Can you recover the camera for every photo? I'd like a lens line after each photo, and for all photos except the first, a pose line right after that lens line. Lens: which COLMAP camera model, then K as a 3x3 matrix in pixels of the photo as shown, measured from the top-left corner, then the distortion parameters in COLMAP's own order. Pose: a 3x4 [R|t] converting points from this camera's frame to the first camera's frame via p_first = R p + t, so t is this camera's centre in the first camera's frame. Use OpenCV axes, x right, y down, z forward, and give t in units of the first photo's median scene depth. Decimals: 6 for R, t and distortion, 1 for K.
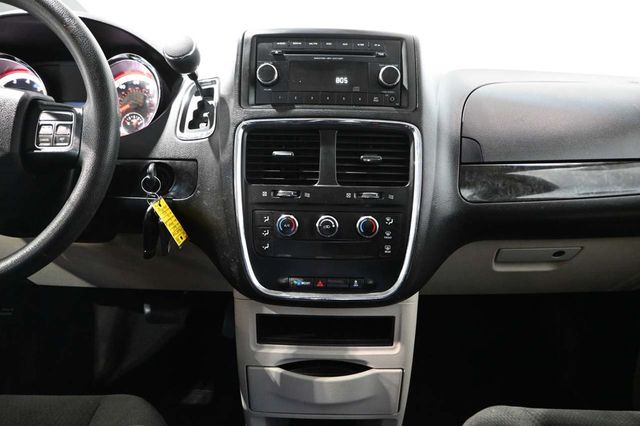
lens RADIAL K [[436.3, 0, 317.8], [0, 436.3, 212.7], [0, 0, 1]] dist [-0.003502, -0.000405]
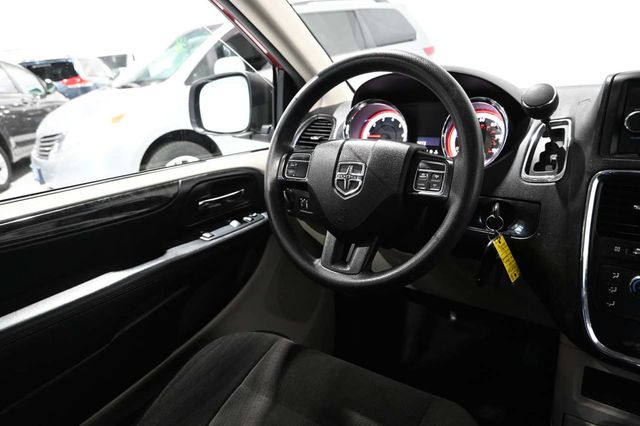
lens RADIAL K [[436.3, 0, 318.0], [0, 436.3, 213.3], [0, 0, 1]] dist [-0.003502, -0.000405]
pose [[0.801240, 0.120892, -0.586003, -0.092008], [-0.114153, 0.992273, 0.048624, -0.086926], [0.587352, 0.027935, 0.808849, -0.150312]]
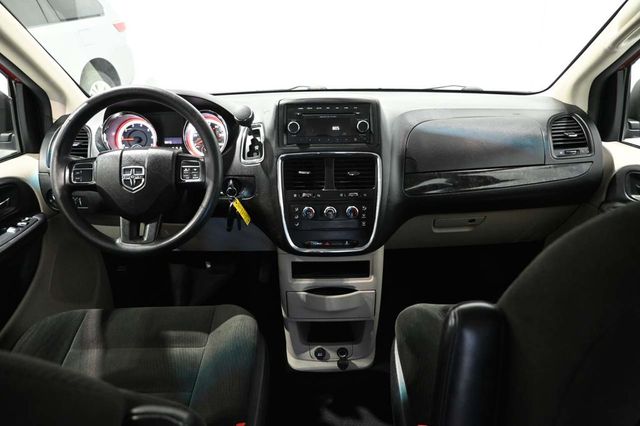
lens RADIAL K [[436.3, 0, 319.7], [0, 436.3, 209.1], [0, 0, 1]] dist [-0.003502, -0.000405]
pose [[0.999478, -0.032171, 0.002950, -0.025377], [0.031842, 0.996423, 0.078277, -0.118157], [-0.005457, -0.078142, 0.996927, -0.768302]]
